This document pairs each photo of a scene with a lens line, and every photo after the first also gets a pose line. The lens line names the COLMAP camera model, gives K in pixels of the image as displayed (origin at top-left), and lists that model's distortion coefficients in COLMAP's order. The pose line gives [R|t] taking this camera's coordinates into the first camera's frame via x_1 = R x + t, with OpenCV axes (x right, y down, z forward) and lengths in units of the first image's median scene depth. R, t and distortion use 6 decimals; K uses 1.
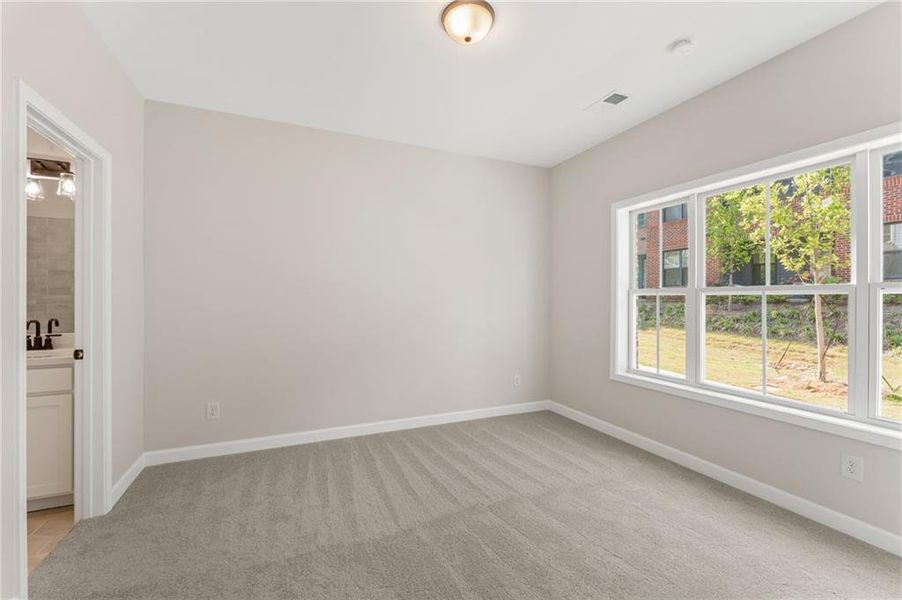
lens RADIAL K [[373.6, 0, 448.8], [0, 373.6, 301.0], [0, 0, 1]] dist [-0.004532, -0.000560]
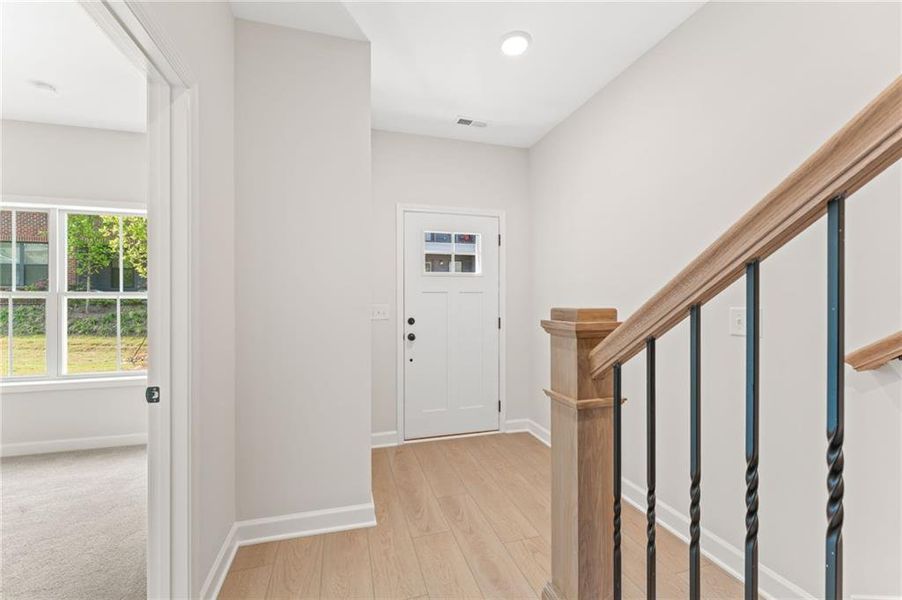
lens RADIAL K [[373.6, 0, 448.8], [0, 373.6, 301.0], [0, 0, 1]] dist [-0.004532, -0.000560]
pose [[0.150860, 0.001033, 0.988555, -0.121016], [0.004303, 0.999989, -0.001701, -0.000436], [-0.988546, 0.004511, 0.150853, -0.153737]]
